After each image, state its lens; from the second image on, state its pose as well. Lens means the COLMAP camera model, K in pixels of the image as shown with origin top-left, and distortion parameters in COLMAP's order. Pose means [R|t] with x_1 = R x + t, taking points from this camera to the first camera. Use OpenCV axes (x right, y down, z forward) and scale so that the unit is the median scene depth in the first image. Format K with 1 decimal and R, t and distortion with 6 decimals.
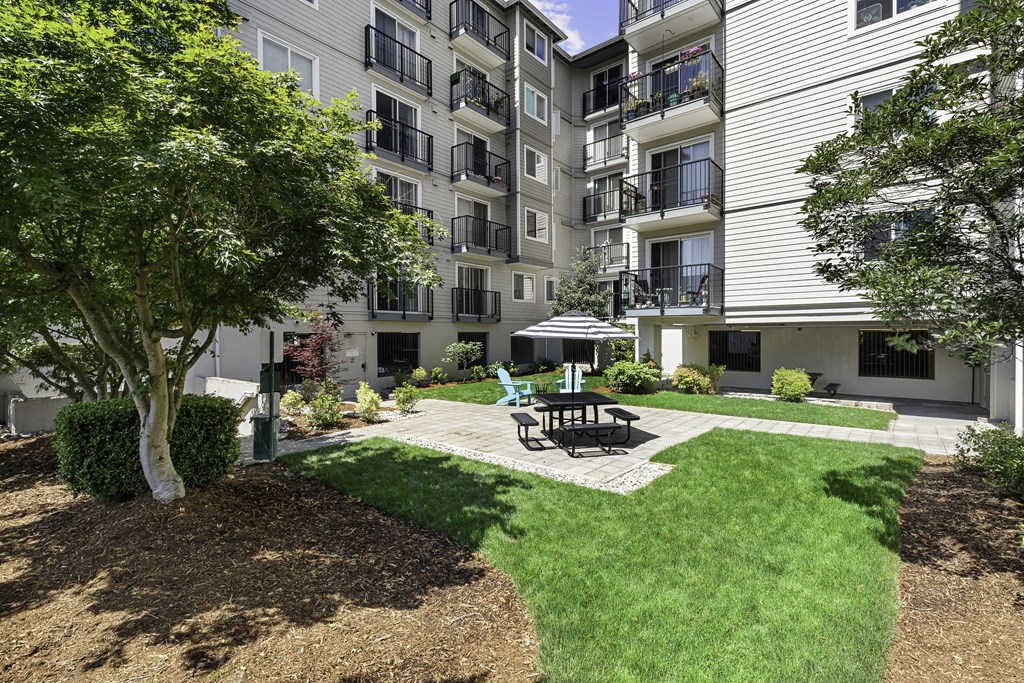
lens RADIAL K [[466.1, 0, 514.5], [0, 466.1, 339.1], [0, 0, 1]] dist [0.010124, -0.001497]
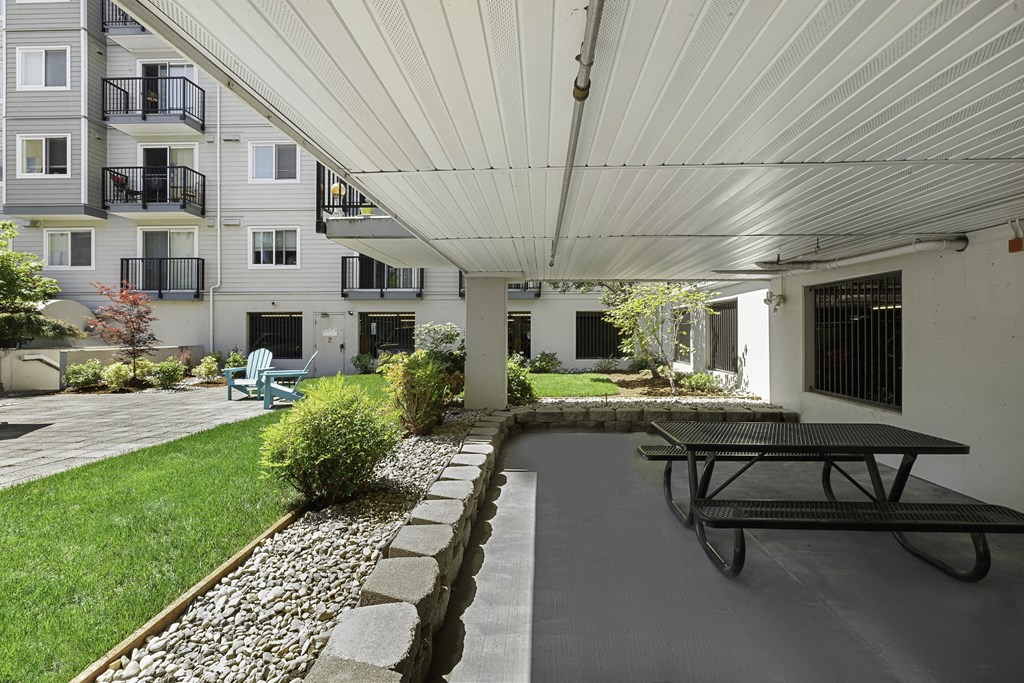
lens RADIAL K [[470.9, 0, 523.5], [0, 470.9, 328.0], [0, 0, 1]] dist [0.011272, -0.000372]
pose [[0.606635, -0.001498, -0.794979, 0.826721], [-0.009855, 0.999907, -0.009404, 0.028563], [0.794919, 0.013539, 0.606564, 0.825791]]
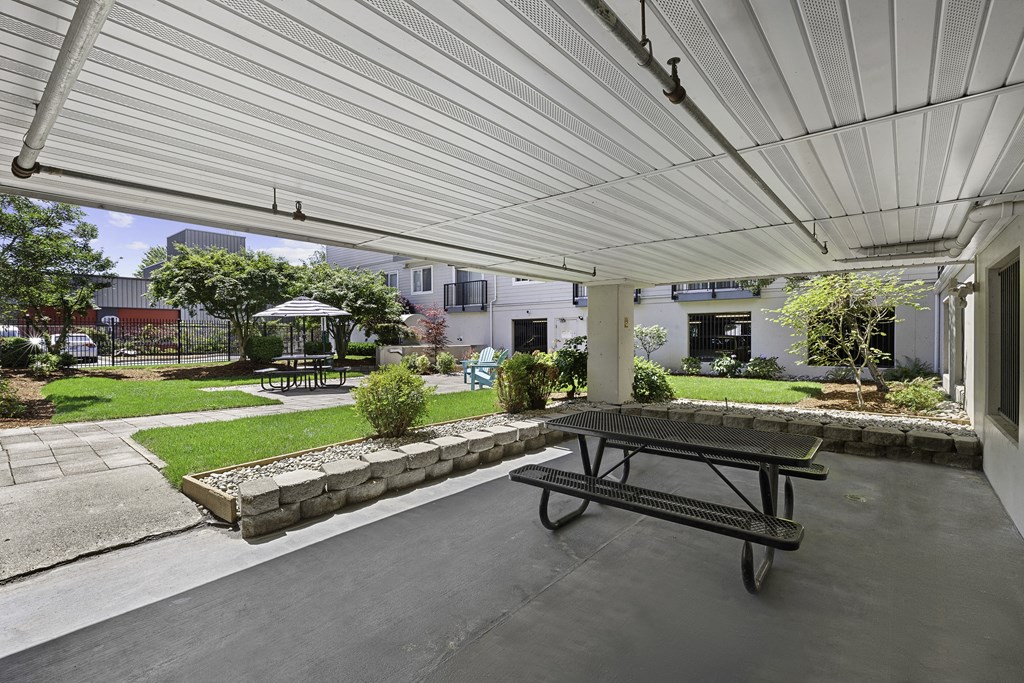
lens RADIAL K [[466.1, 0, 514.5], [0, 466.1, 339.1], [0, 0, 1]] dist [0.010124, -0.001497]
pose [[-0.004405, 0.014125, -0.999891, 0.973223], [-0.005456, 0.999885, 0.014149, 0.027096], [0.999975, 0.005518, -0.004328, 1.008786]]
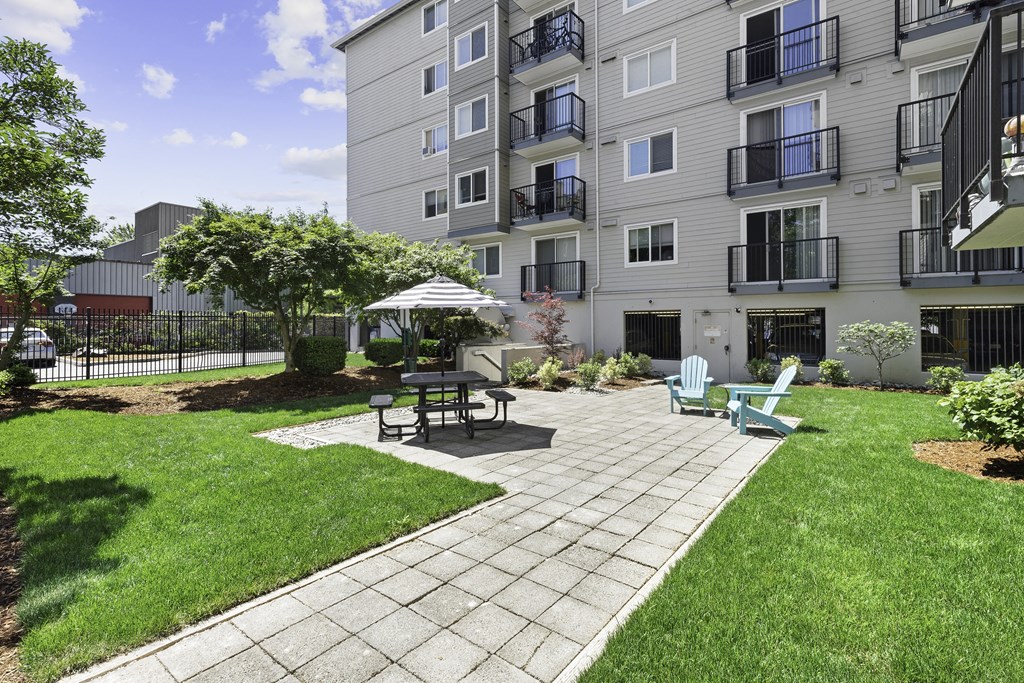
lens RADIAL K [[477.5, 0, 521.2], [0, 477.5, 318.5], [0, 0, 1]] dist [0.000356, -0.000001]
pose [[0.057115, -0.006121, -0.998349, 0.641690], [-0.006333, 0.999959, -0.006493, 0.012345], [0.998347, 0.006693, 0.057074, 0.667520]]
